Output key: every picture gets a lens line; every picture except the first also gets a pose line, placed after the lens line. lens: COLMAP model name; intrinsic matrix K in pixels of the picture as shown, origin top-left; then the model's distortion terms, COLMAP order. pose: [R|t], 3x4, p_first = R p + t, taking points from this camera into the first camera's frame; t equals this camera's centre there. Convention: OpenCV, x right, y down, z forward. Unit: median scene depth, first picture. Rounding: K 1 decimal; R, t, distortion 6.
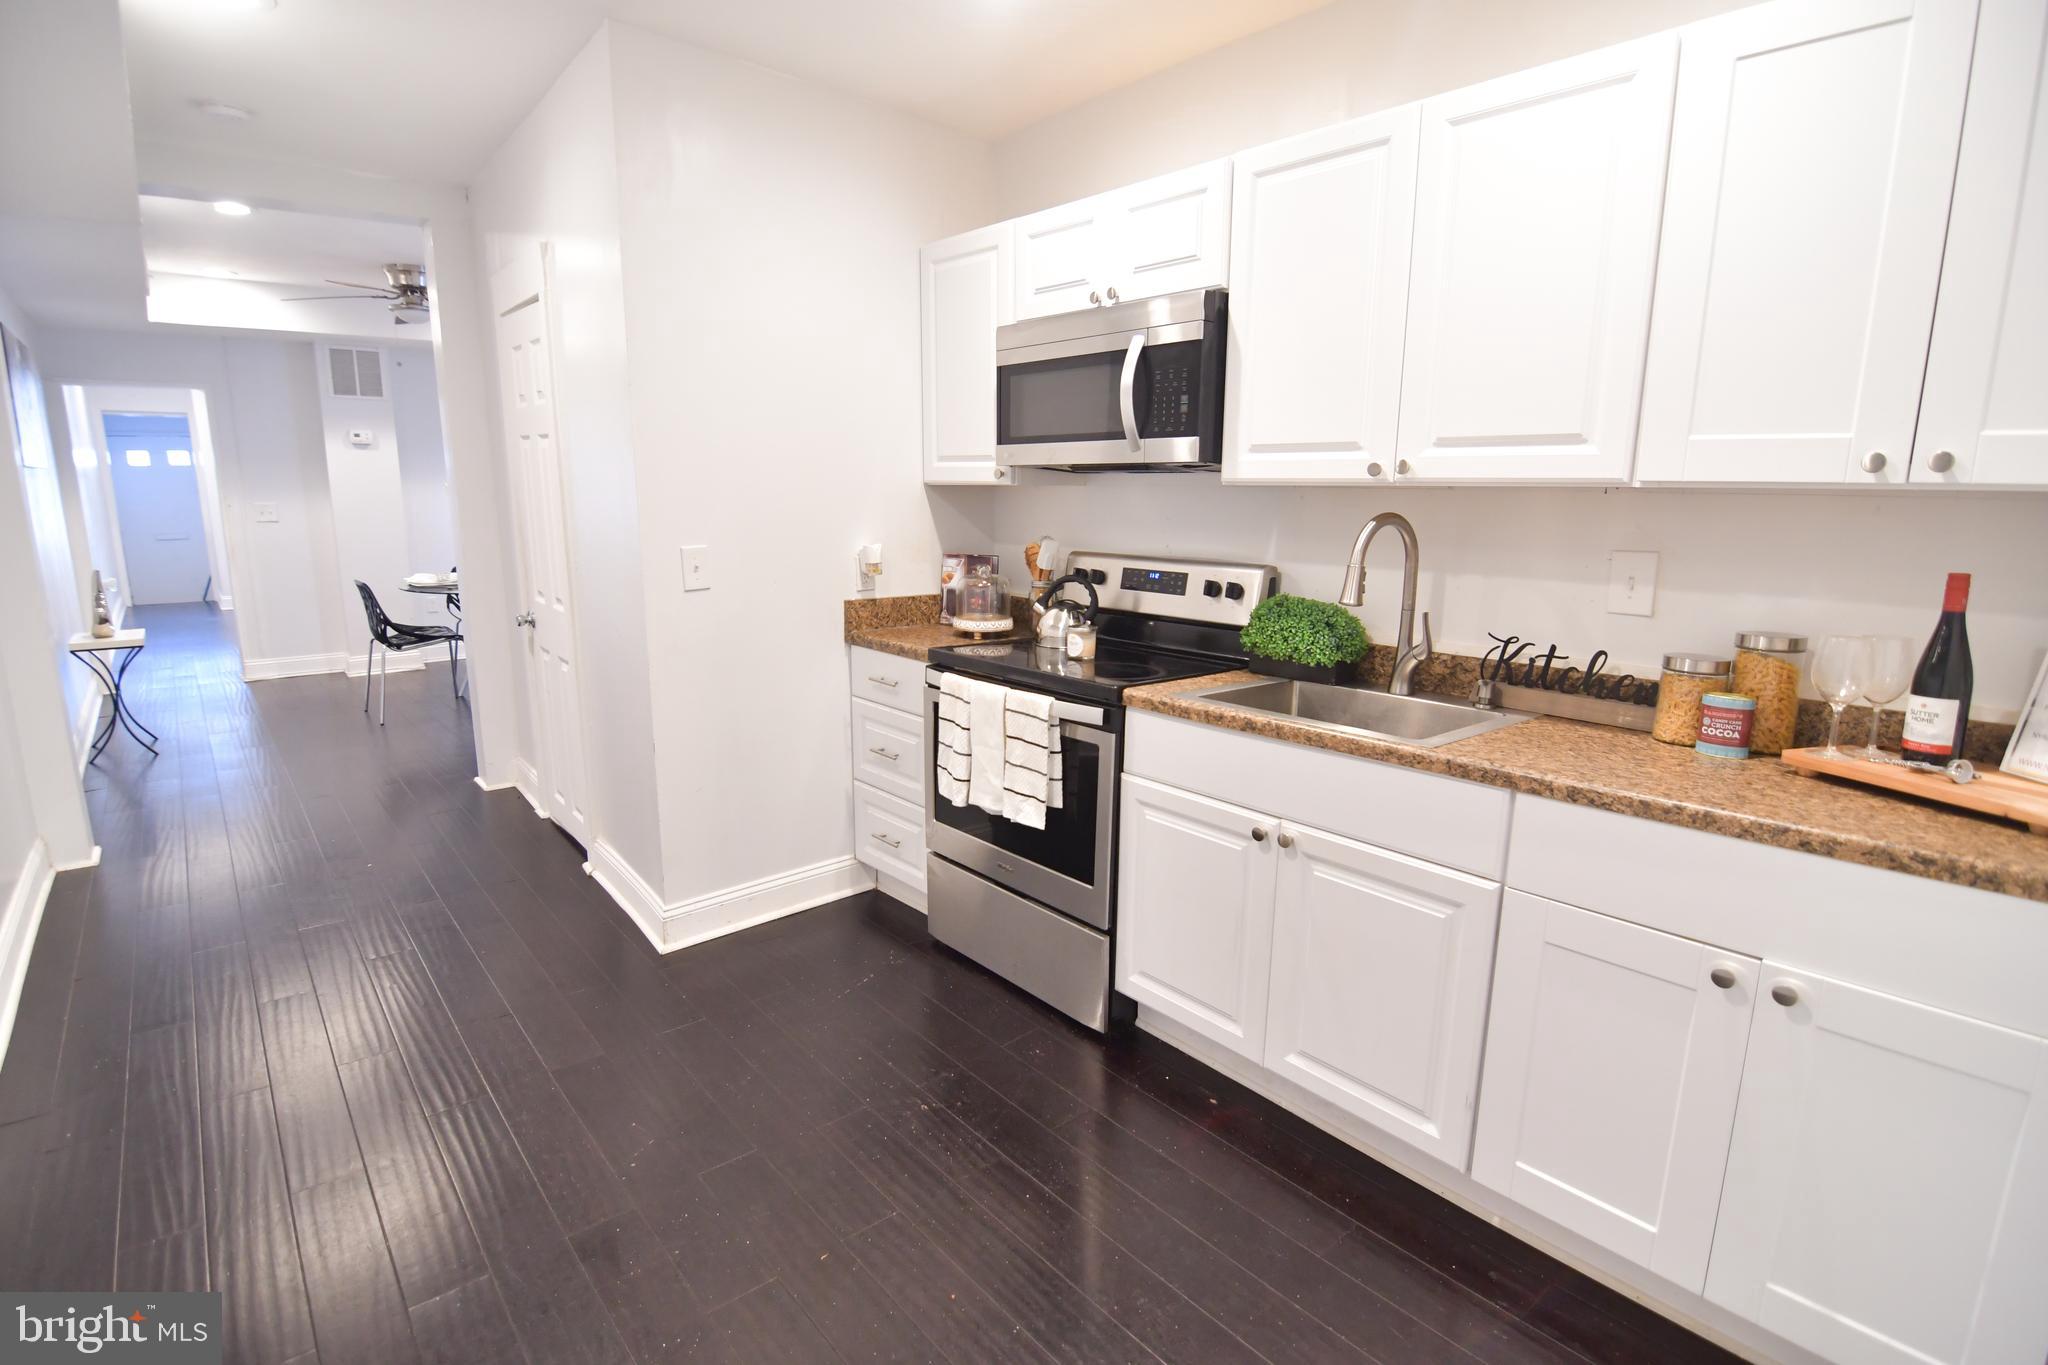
lens RADIAL K [[979.6, 0, 1026.2], [0, 979.6, 686.9], [0, 0, 1]] dist [-0.018971, -0.005252]
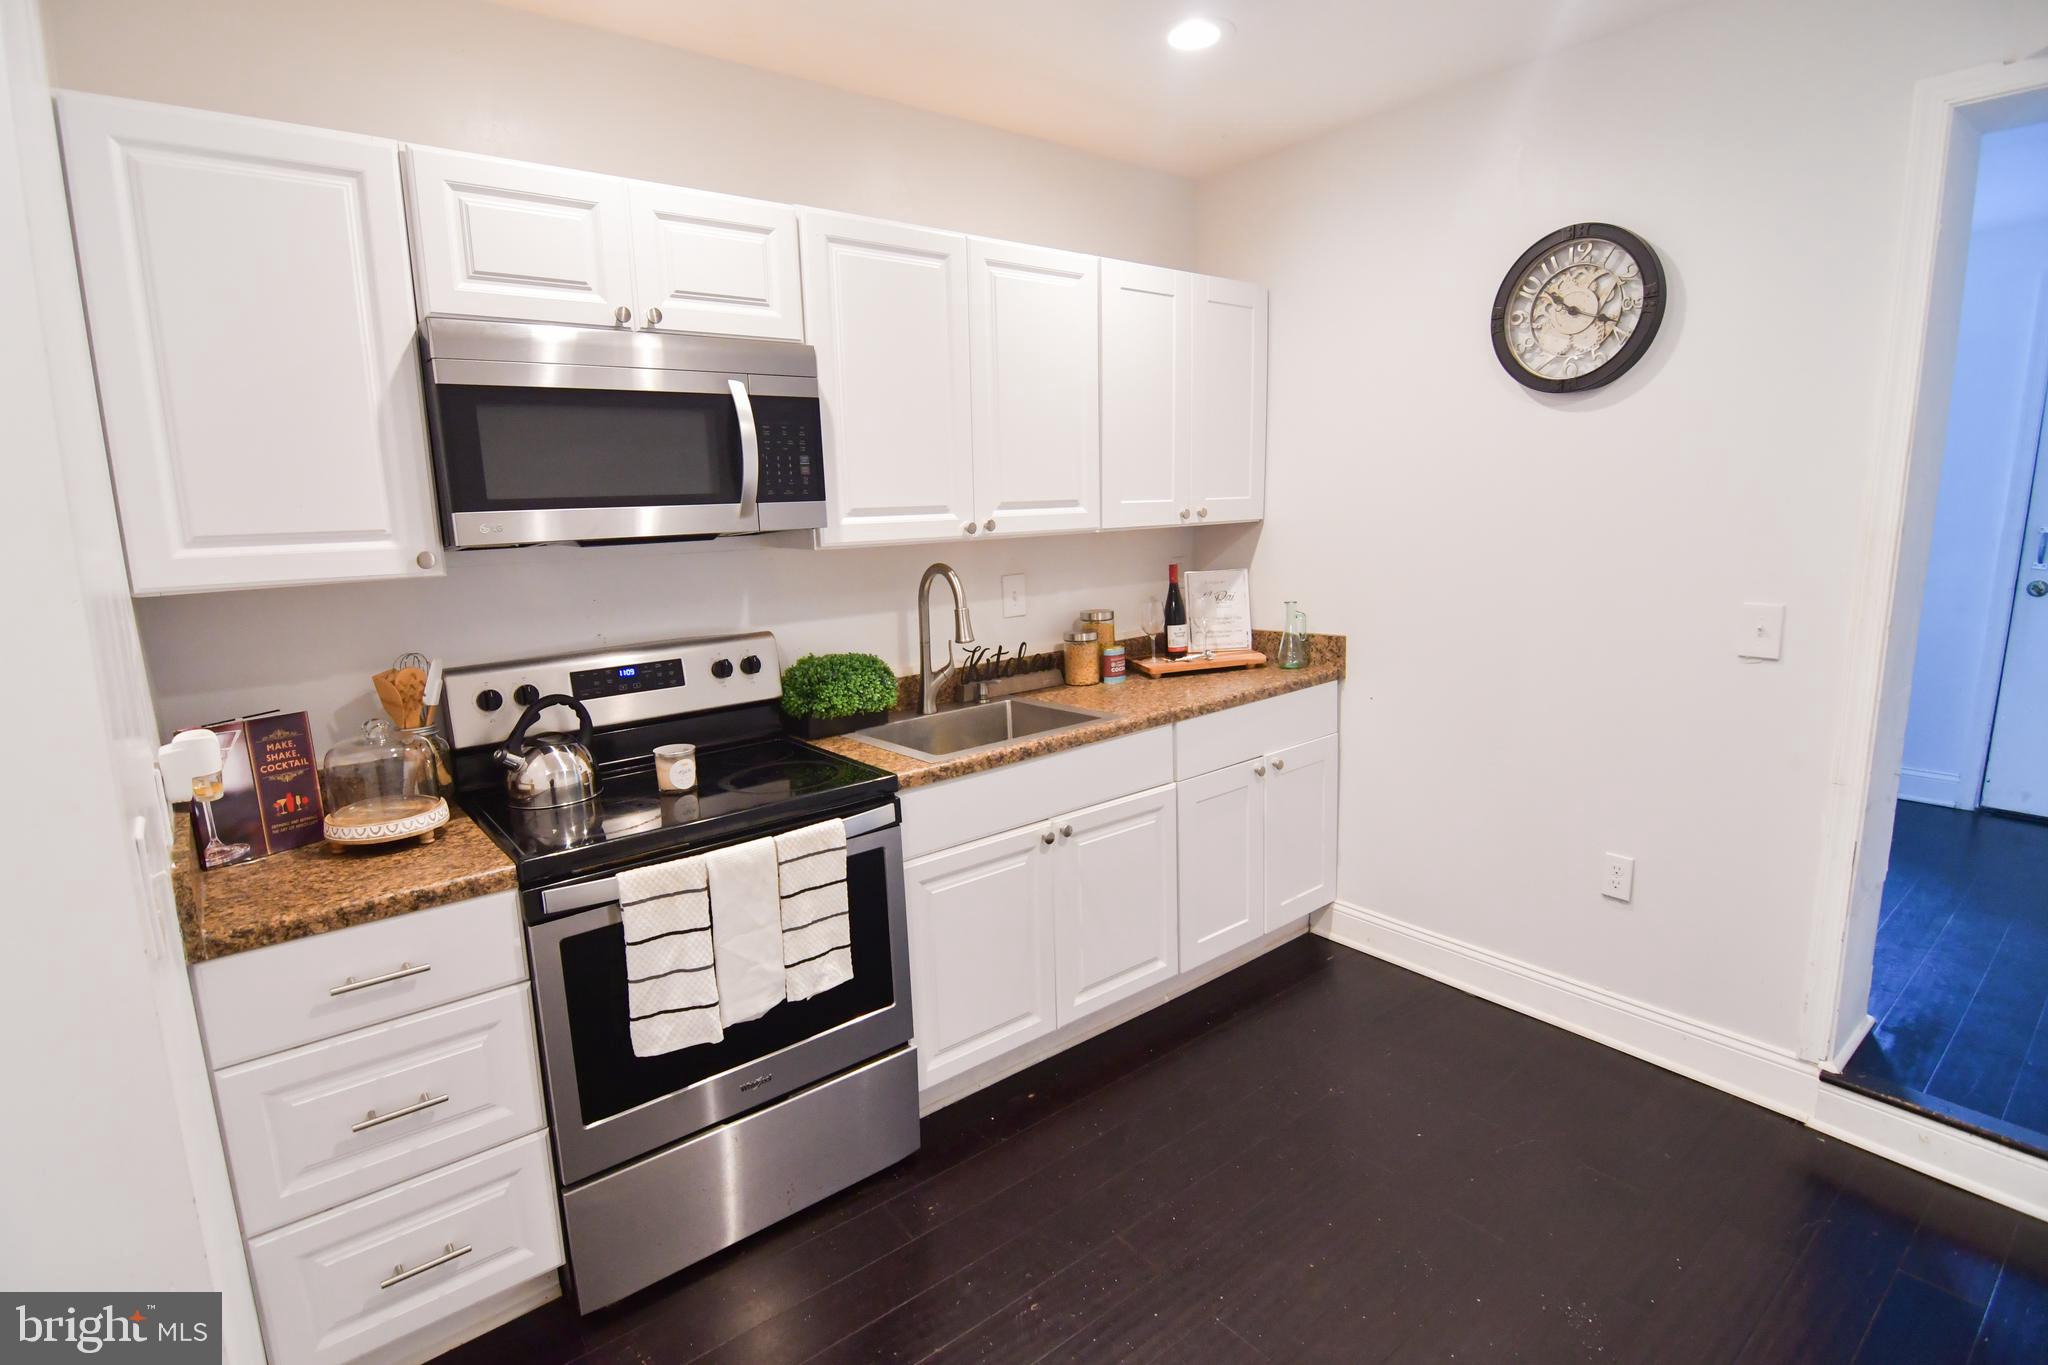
lens RADIAL K [[979.6, 0, 1018.3], [0, 979.6, 677.2], [0, 0, 1]] dist [-0.018971, -0.005252]
pose [[0.045670, -0.189328, 0.980851, -1.012416], [0.227188, 0.958115, 0.174362, -0.285260], [-0.972779, 0.214875, 0.086770, 1.026313]]
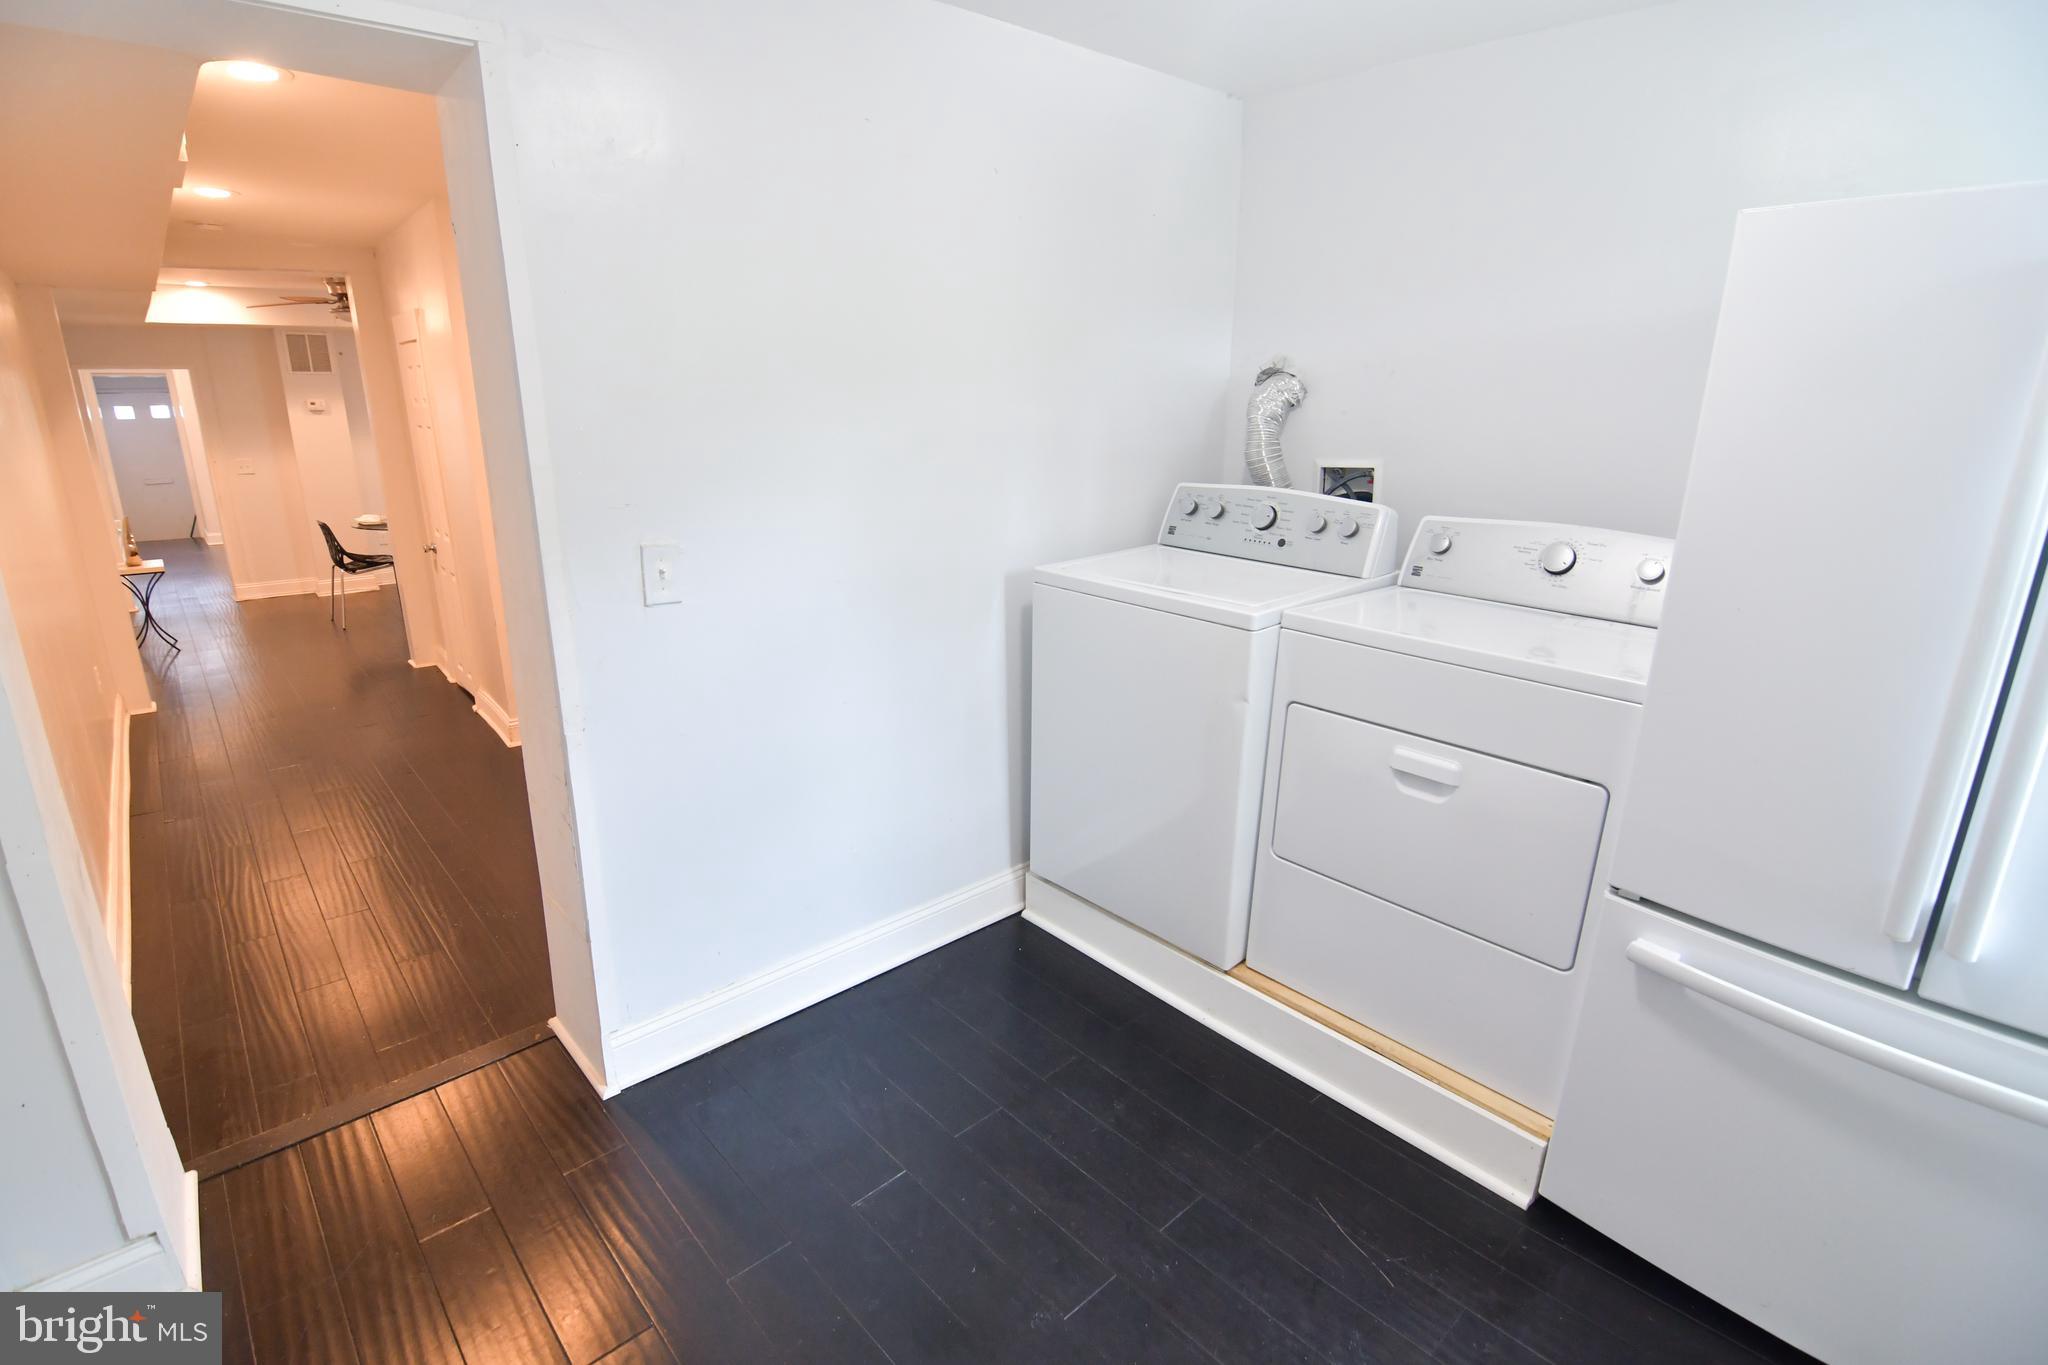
lens RADIAL K [[979.6, 0, 1023.4], [0, 979.6, 688.8], [0, 0, 1]] dist [-0.018971, -0.005252]
pose [[0.999866, -0.012063, 0.011025, 0.193662], [0.011187, 0.997017, 0.076366, 0.021849], [-0.011914, -0.076233, 0.997019, -0.263524]]
